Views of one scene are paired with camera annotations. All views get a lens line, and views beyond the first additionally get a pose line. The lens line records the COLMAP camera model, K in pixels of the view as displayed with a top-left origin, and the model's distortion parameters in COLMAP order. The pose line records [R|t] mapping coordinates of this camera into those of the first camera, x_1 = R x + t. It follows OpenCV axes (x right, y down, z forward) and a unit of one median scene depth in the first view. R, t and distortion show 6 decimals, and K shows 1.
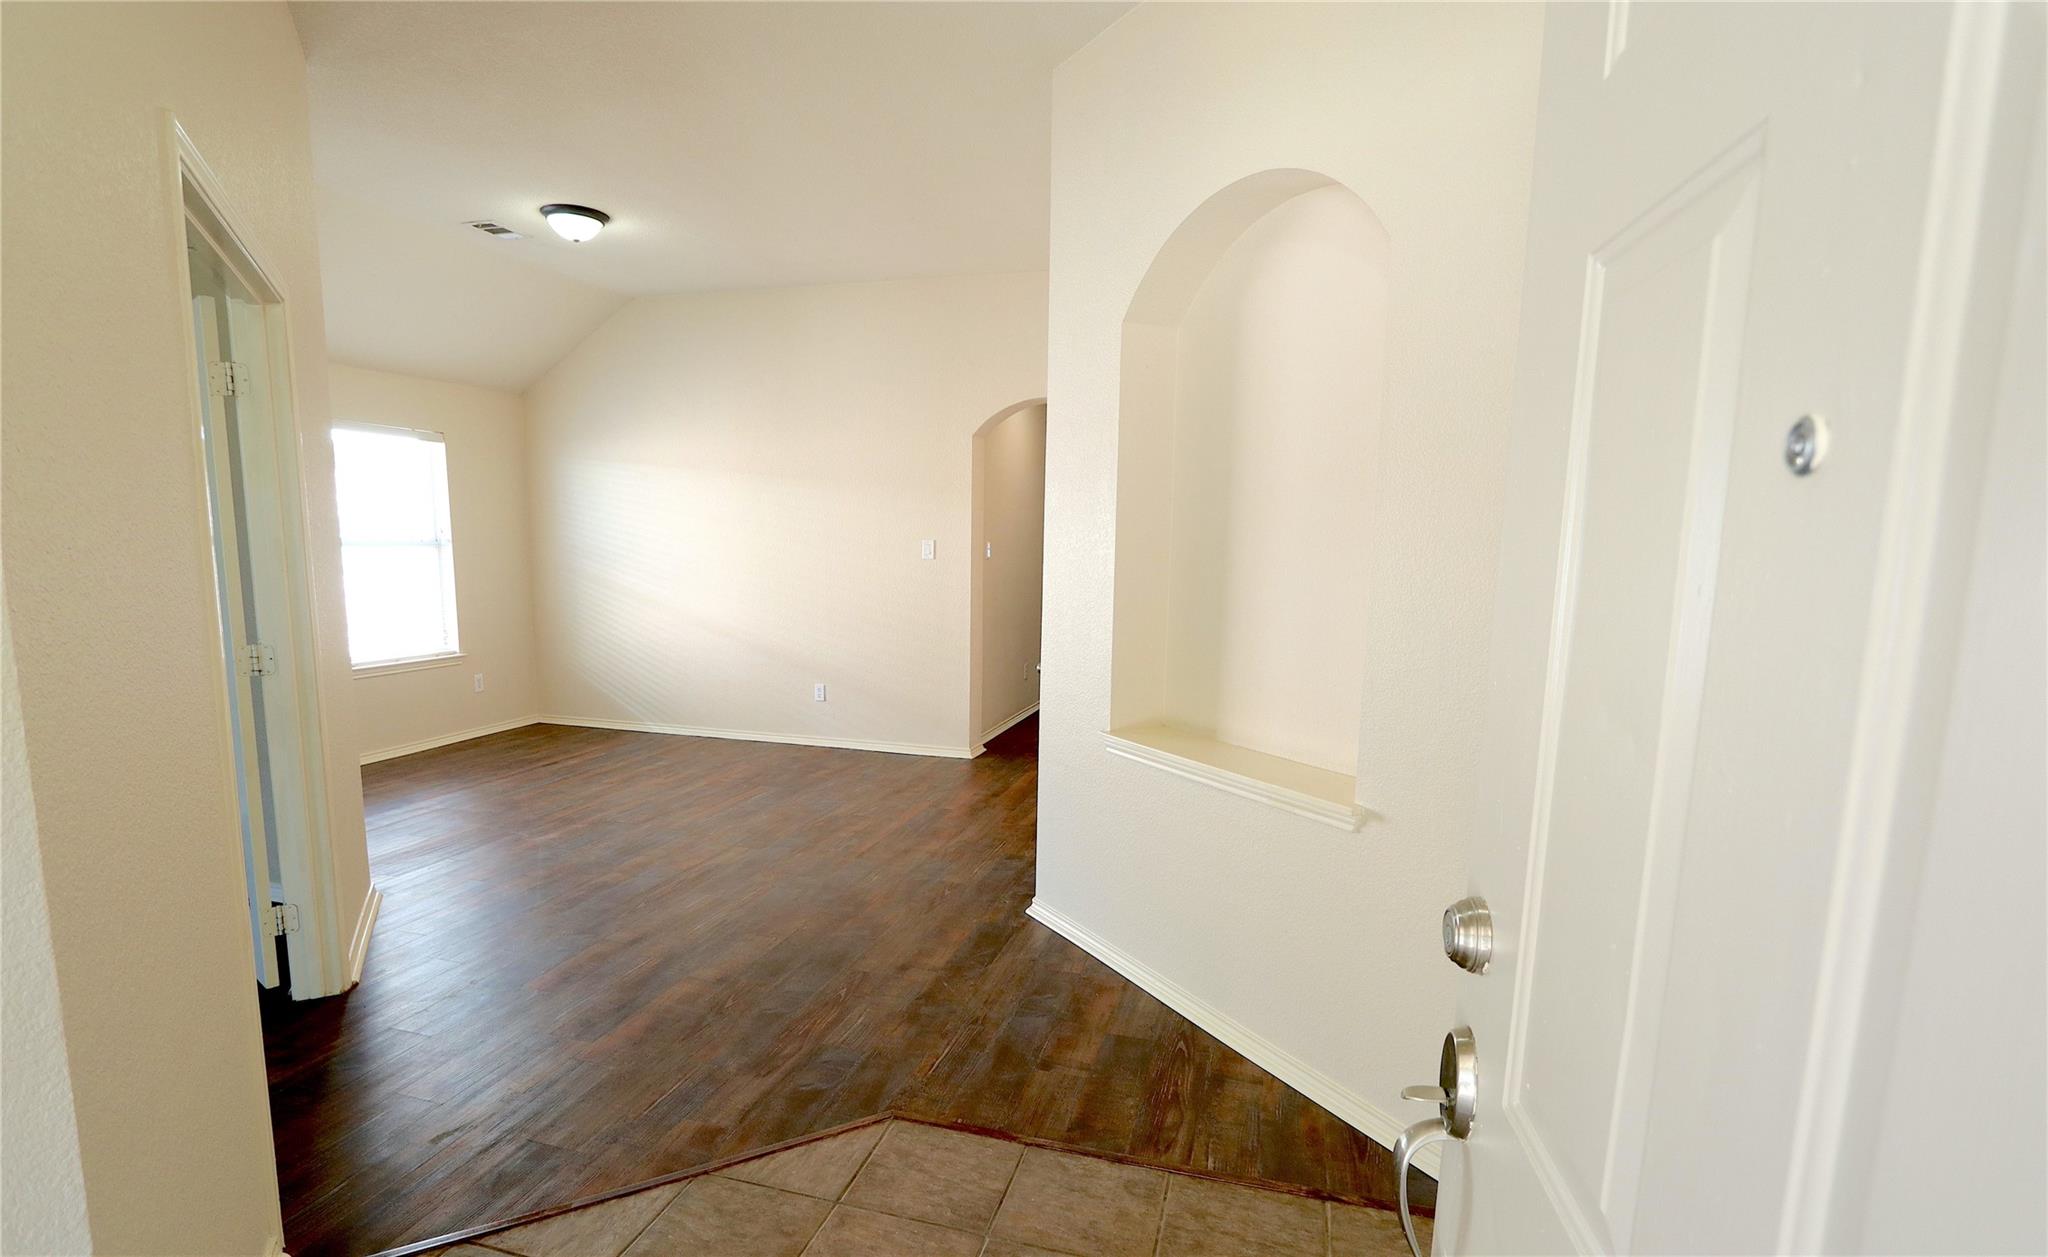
lens RADIAL K [[985.2, 0, 999.9], [0, 985.2, 689.0], [0, 0, 1]] dist [-0.000147, -0.000008]
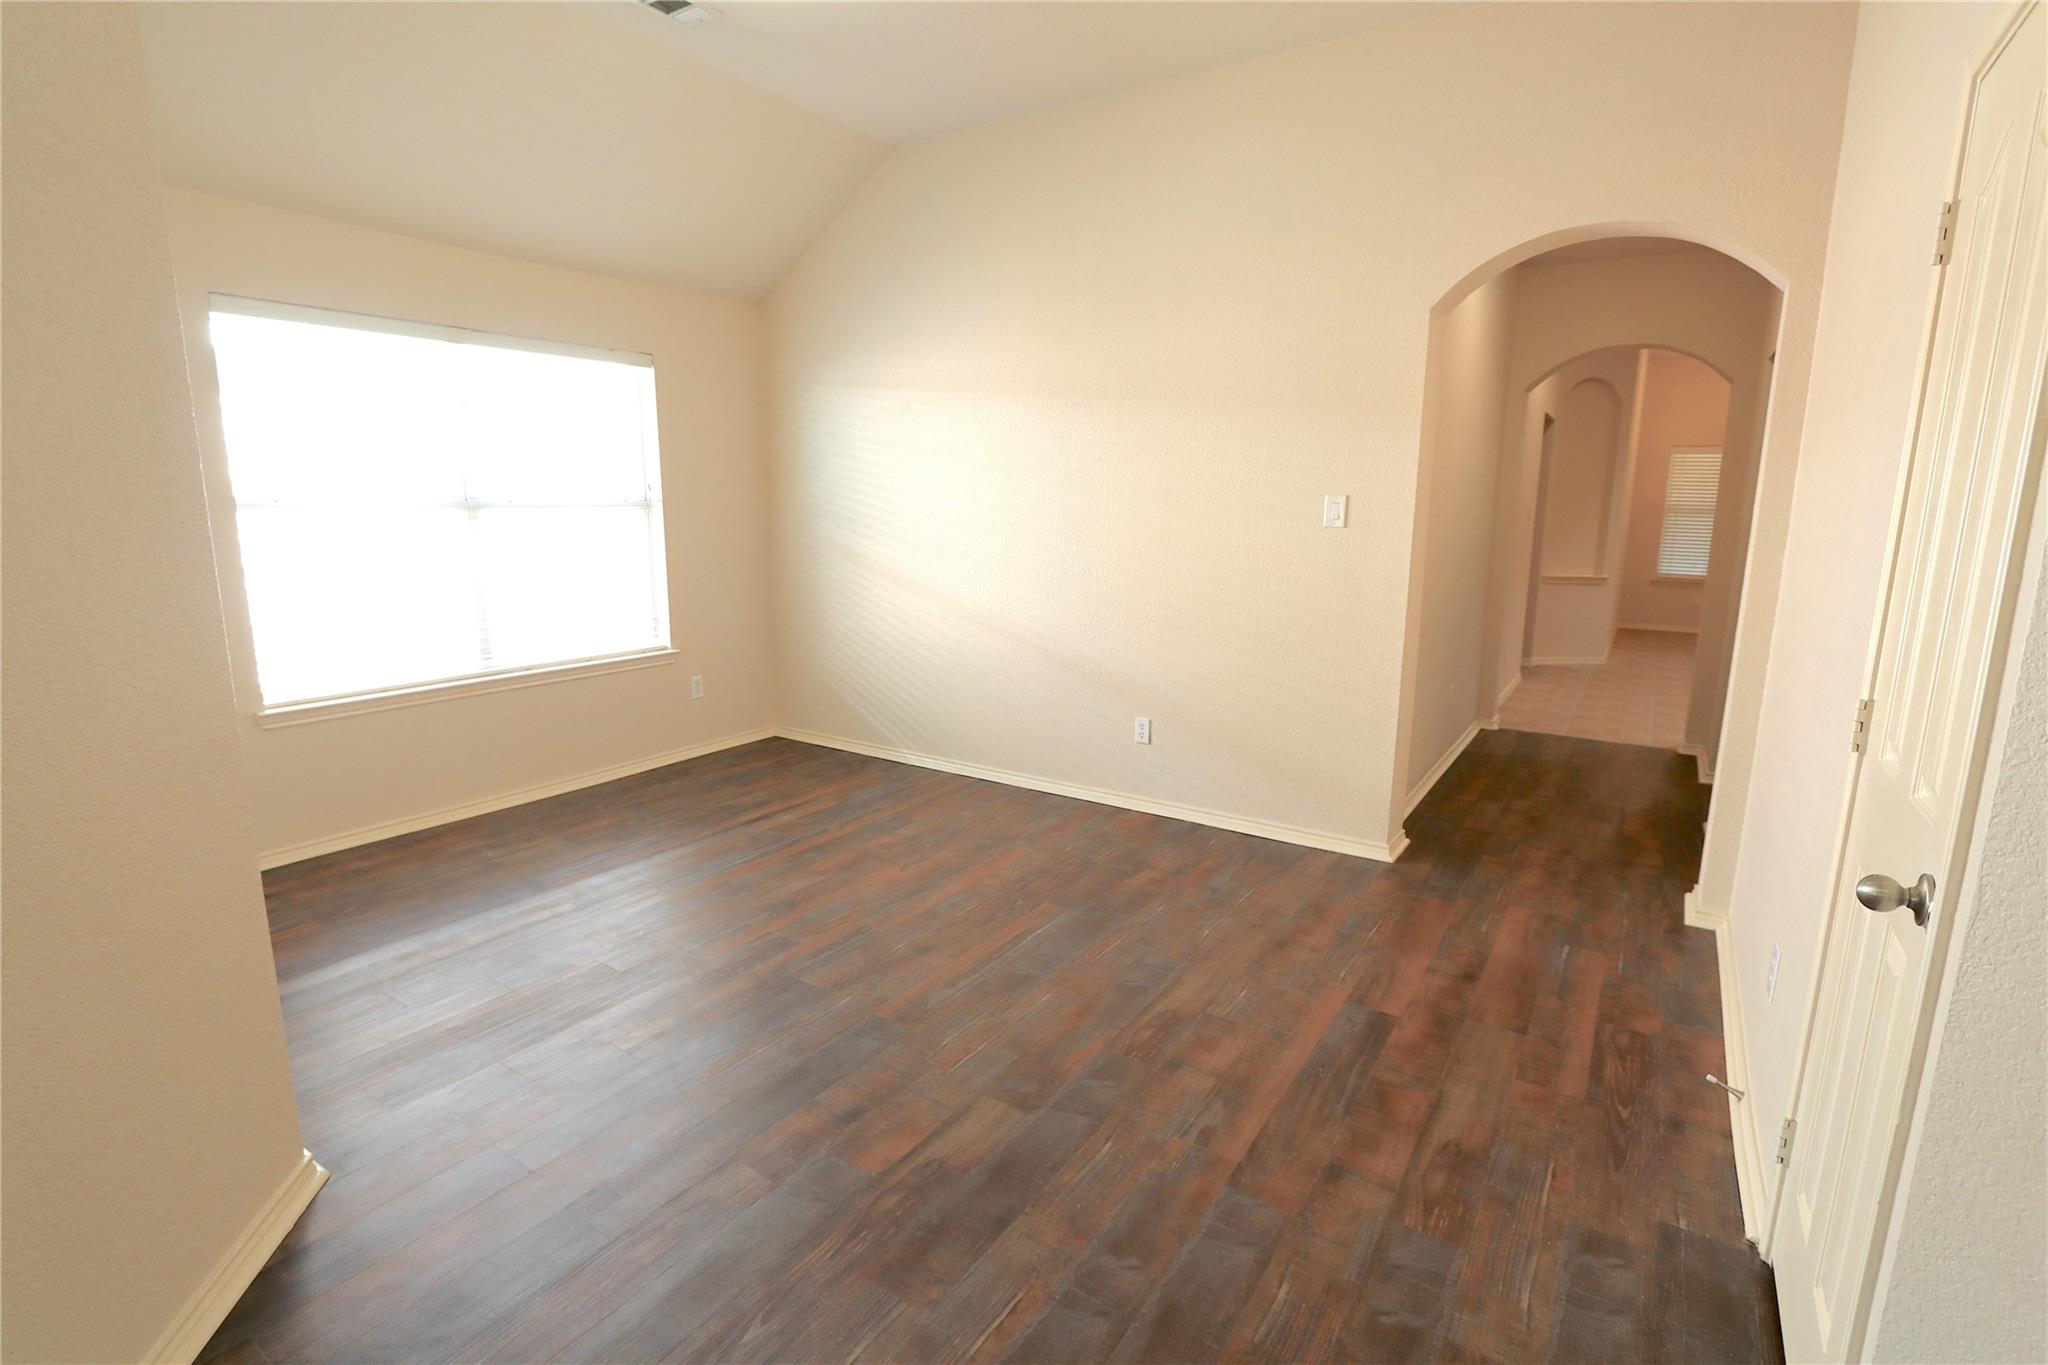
lens RADIAL K [[972.8, 0, 1010.5], [0, 972.8, 678.2], [0, 0, 1]] dist [-0.026852, 0.000298]
pose [[0.956243, 0.048787, -0.288477, -0.089934], [-0.039423, 0.998493, 0.038185, -0.057420], [0.289905, -0.025141, 0.956725, 0.392593]]
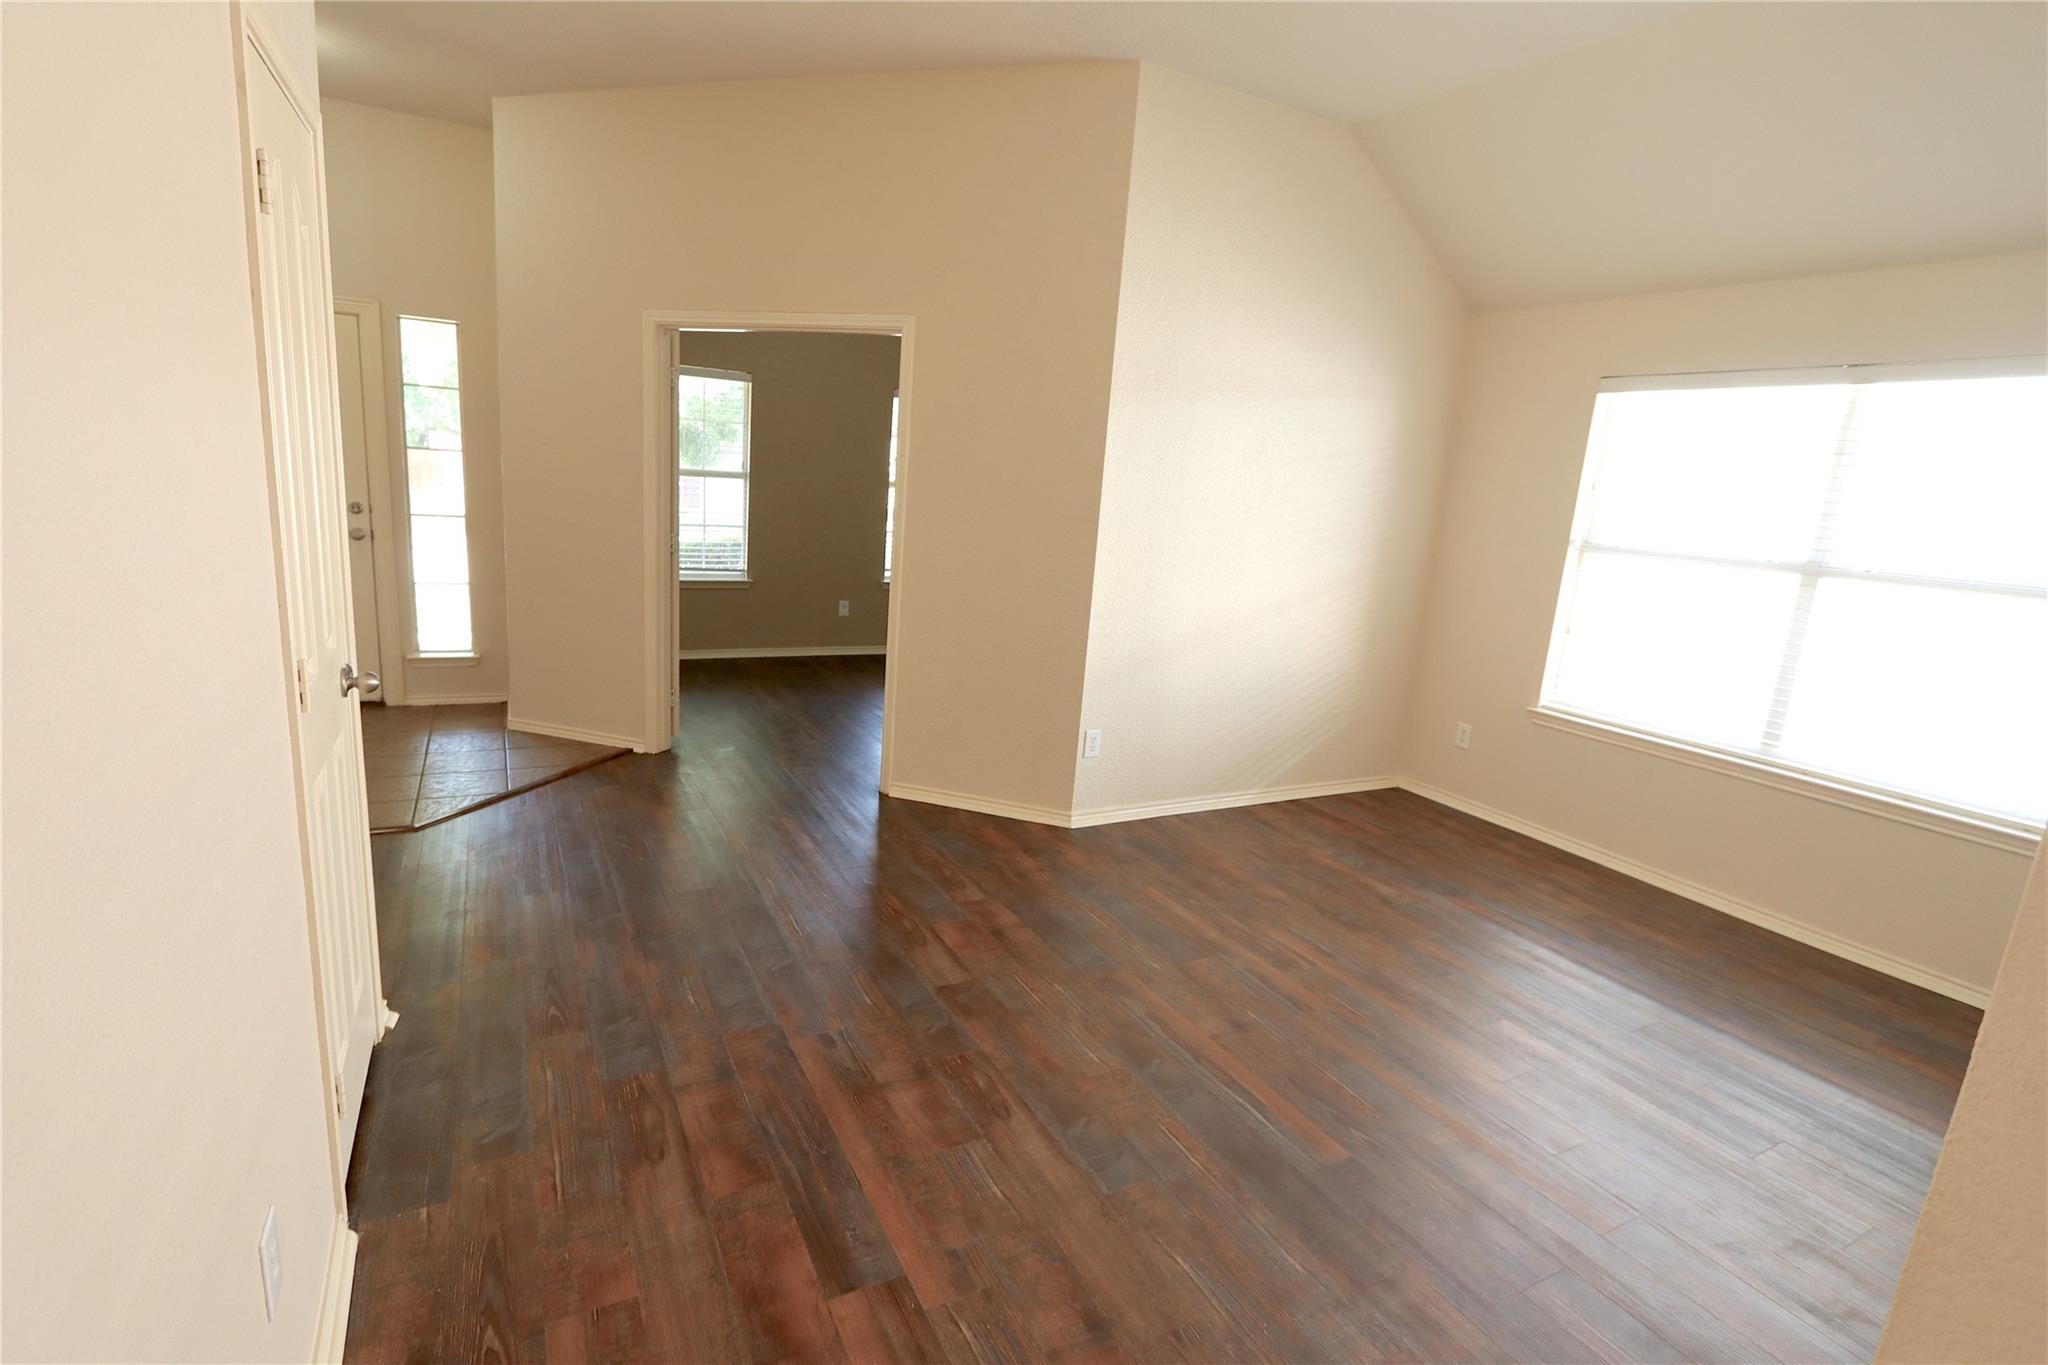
lens RADIAL K [[972.8, 0, 1010.5], [0, 972.8, 678.2], [0, 0, 1]] dist [-0.026852, 0.000298]
pose [[-0.713033, 0.077076, -0.696881, 0.104070], [-0.182106, 0.939469, 0.290234, -0.158638], [0.677068, 0.333852, -0.655837, 1.016245]]
